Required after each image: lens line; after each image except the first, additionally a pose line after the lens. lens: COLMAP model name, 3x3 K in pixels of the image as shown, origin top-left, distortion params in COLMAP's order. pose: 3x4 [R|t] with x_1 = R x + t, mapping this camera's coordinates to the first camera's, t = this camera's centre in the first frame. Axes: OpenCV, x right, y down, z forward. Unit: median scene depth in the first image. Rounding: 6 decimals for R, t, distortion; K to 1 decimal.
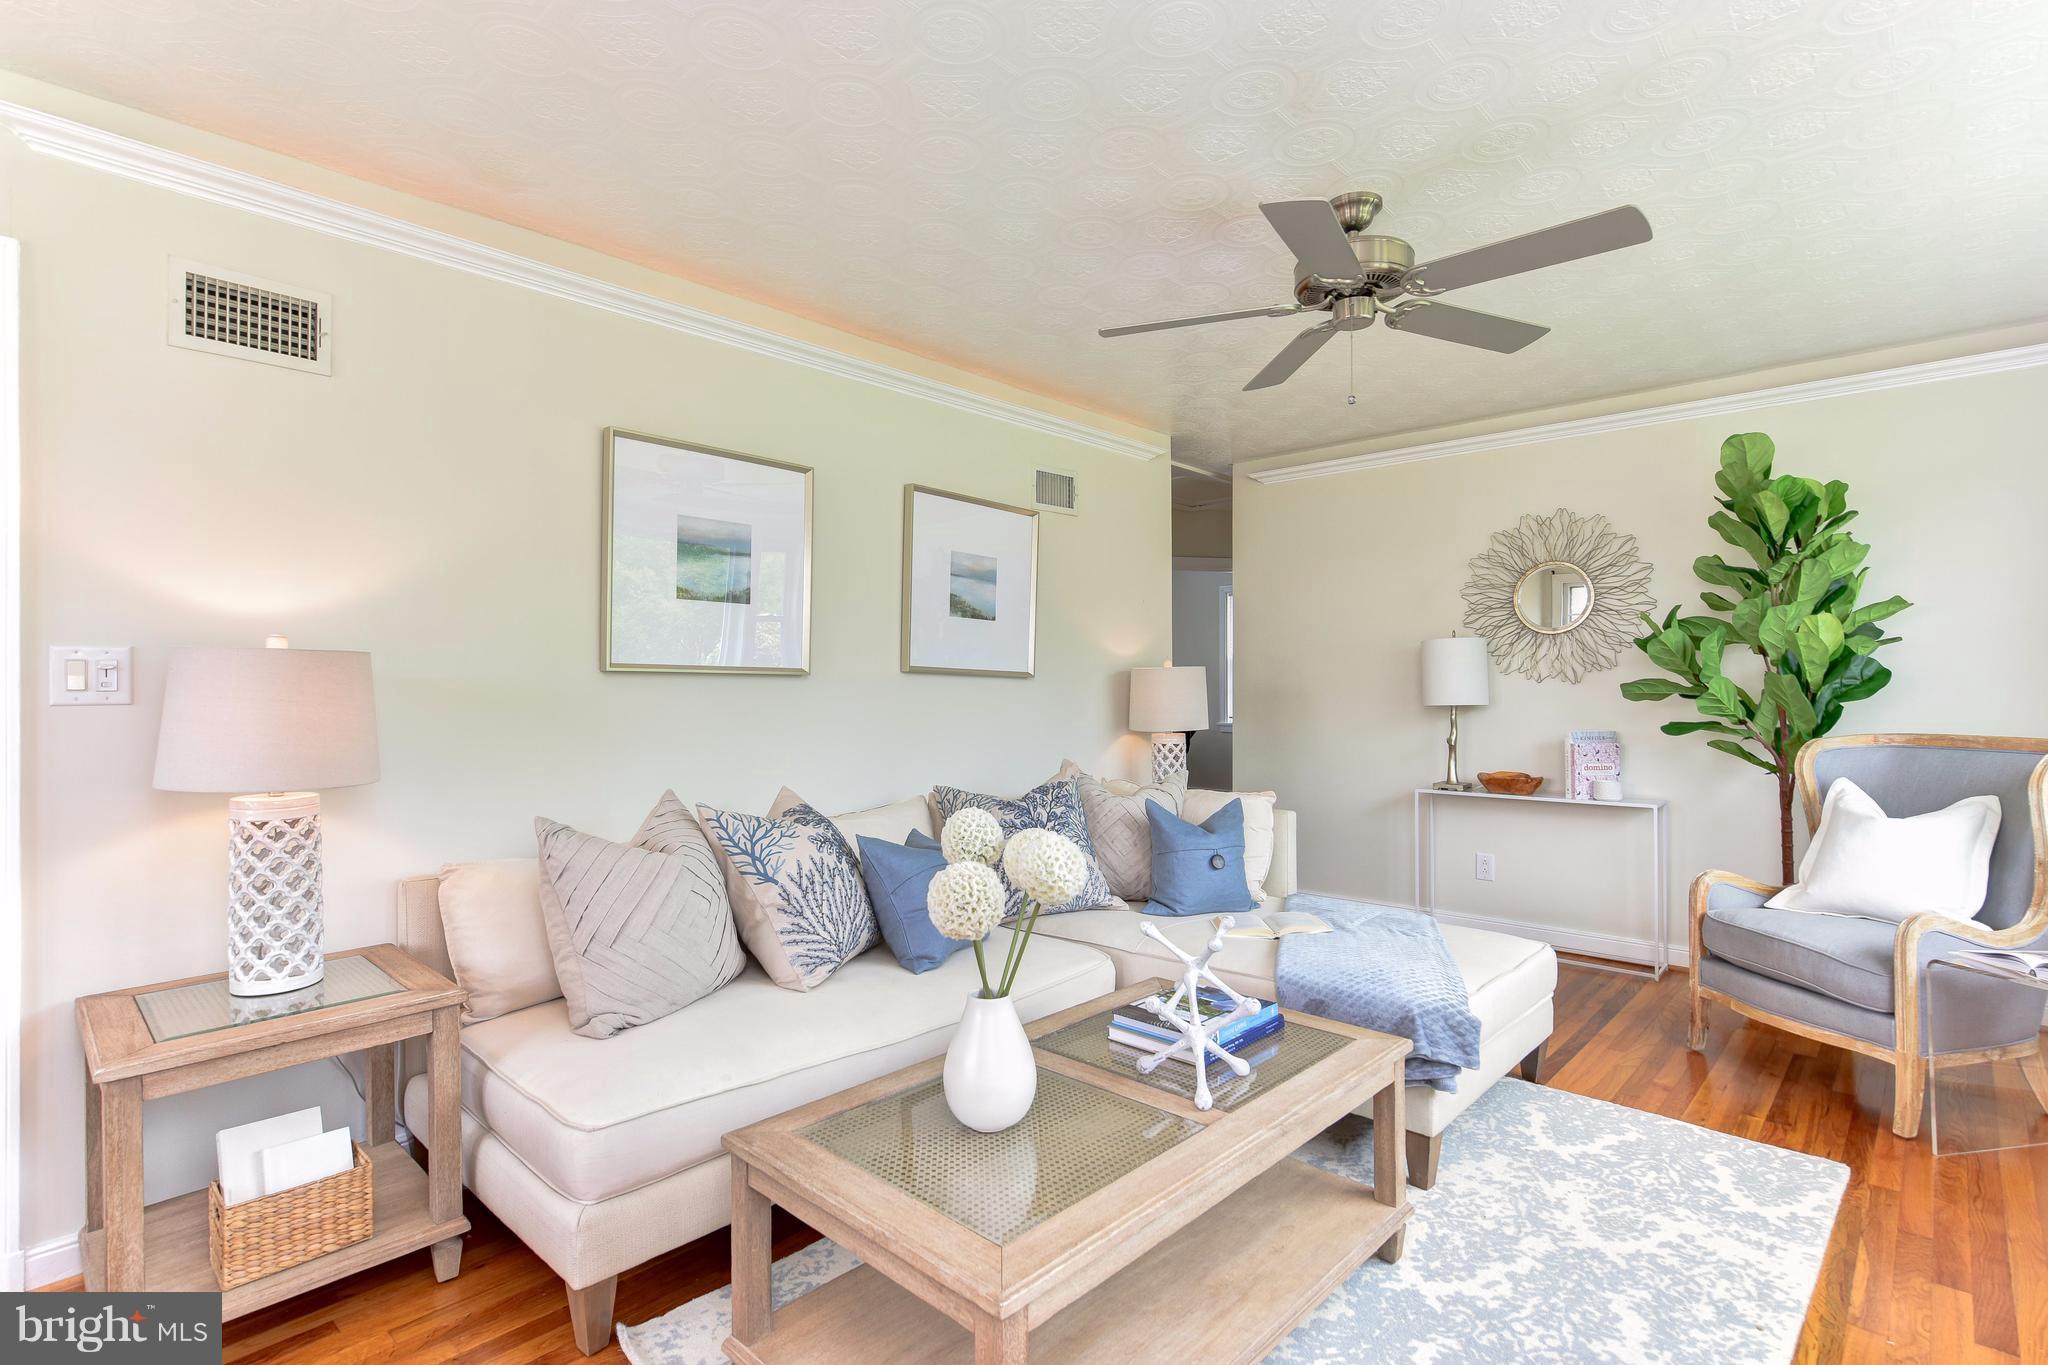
lens RADIAL K [[975.8, 0, 977.8], [0, 975.8, 687.1], [0, 0, 1]] dist [0.004002, 0.000372]
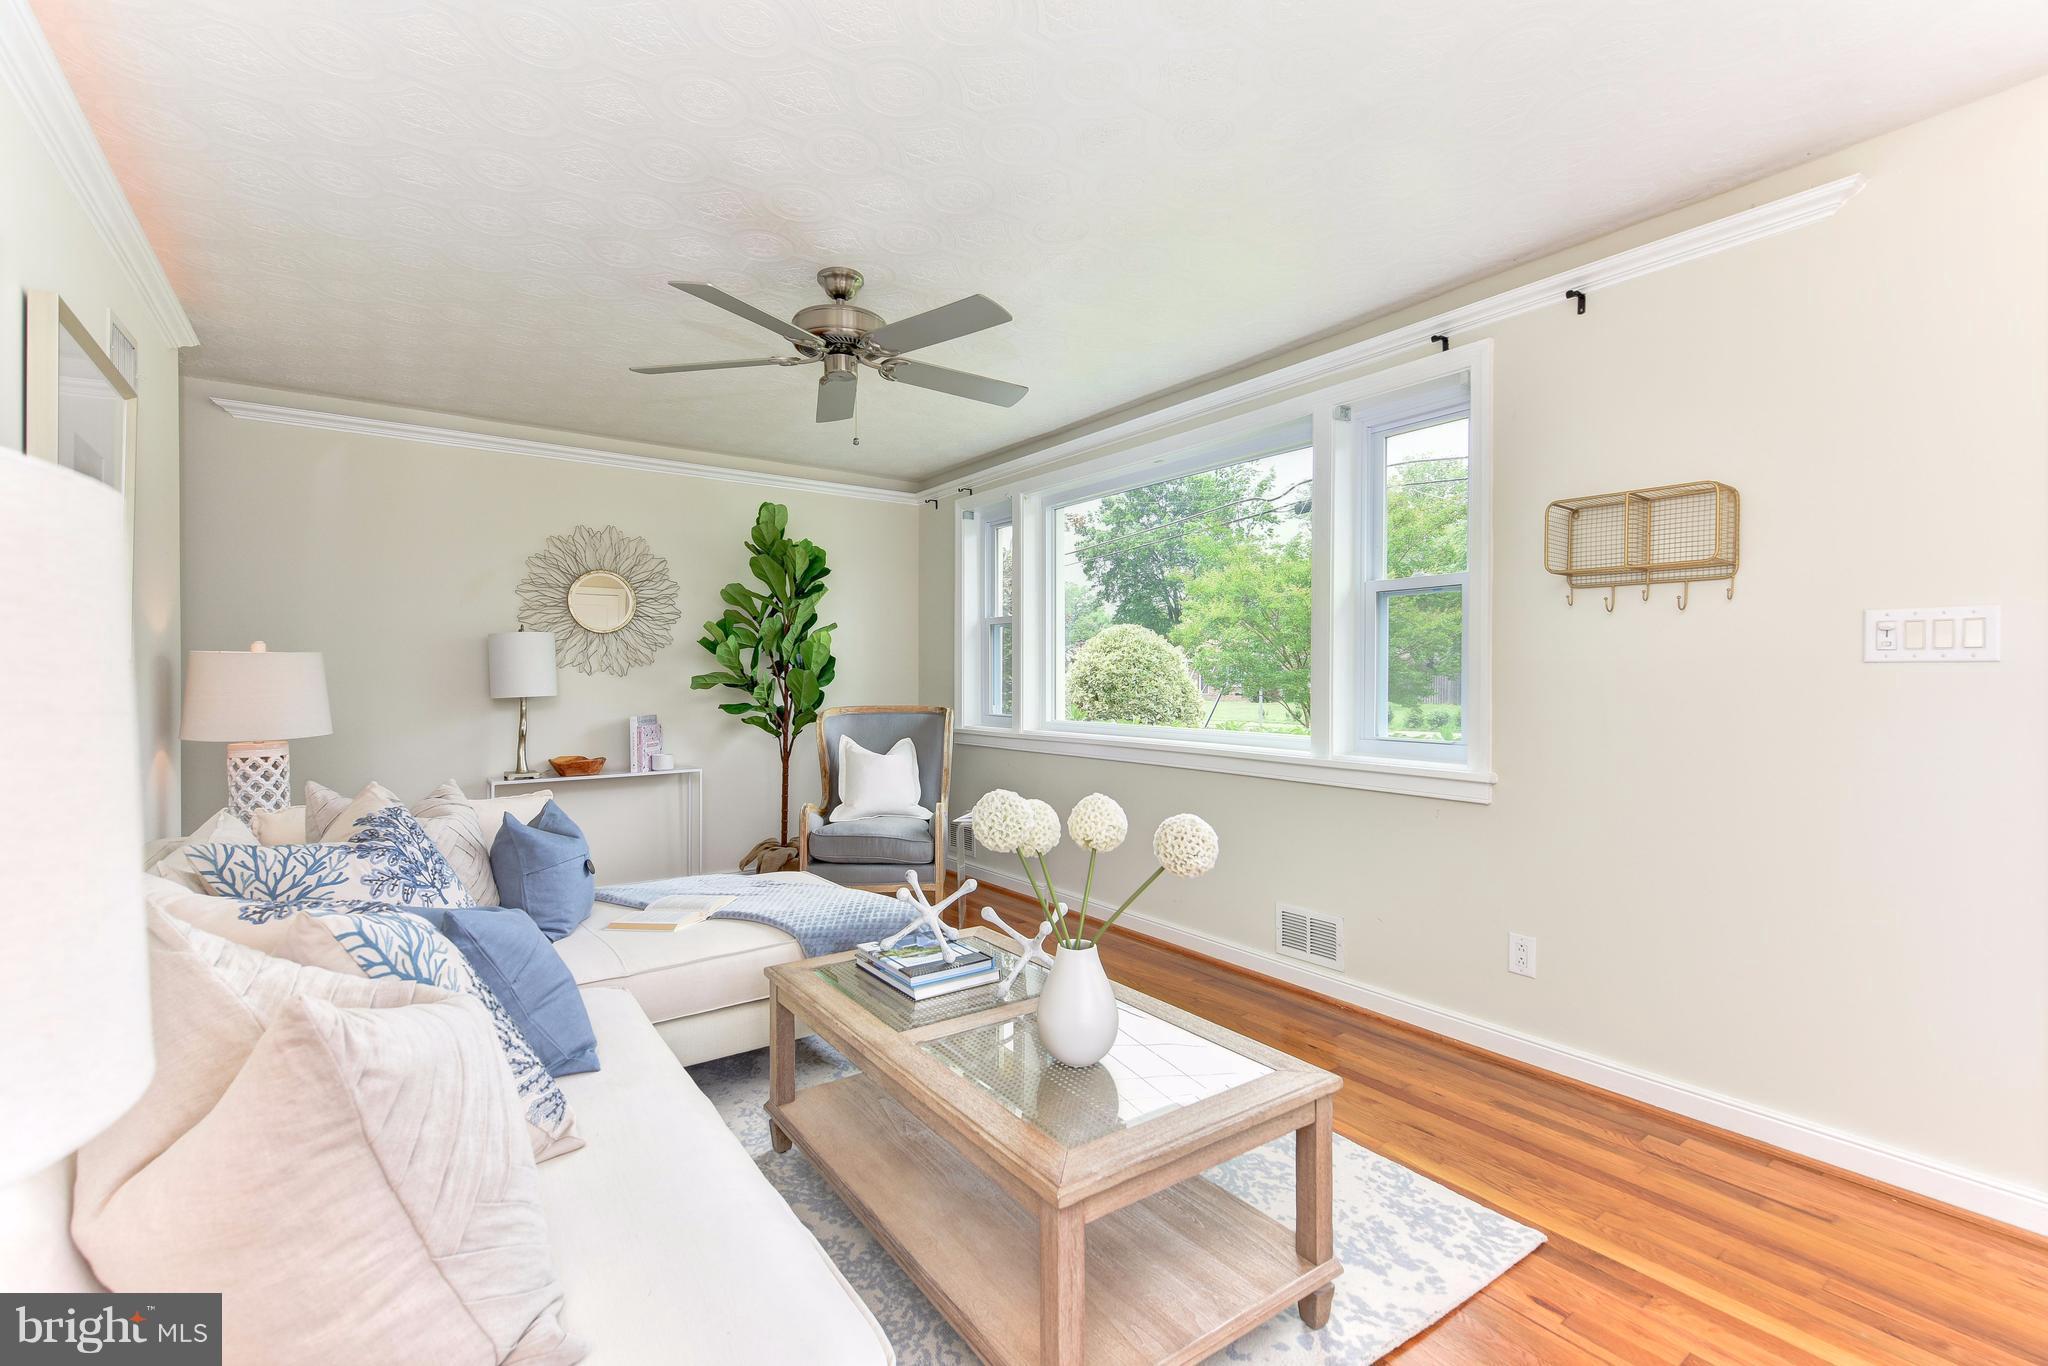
lens RADIAL K [[910.7, 0, 1014.7], [0, 910.7, 676.2], [0, 0, 1]] dist [0.001371, -0.000089]
pose [[0.166966, 0.005196, 0.985949, -0.402752], [0.005366, 0.999967, -0.006178, 0.005937], [-0.985948, 0.006323, 0.166933, 0.352738]]
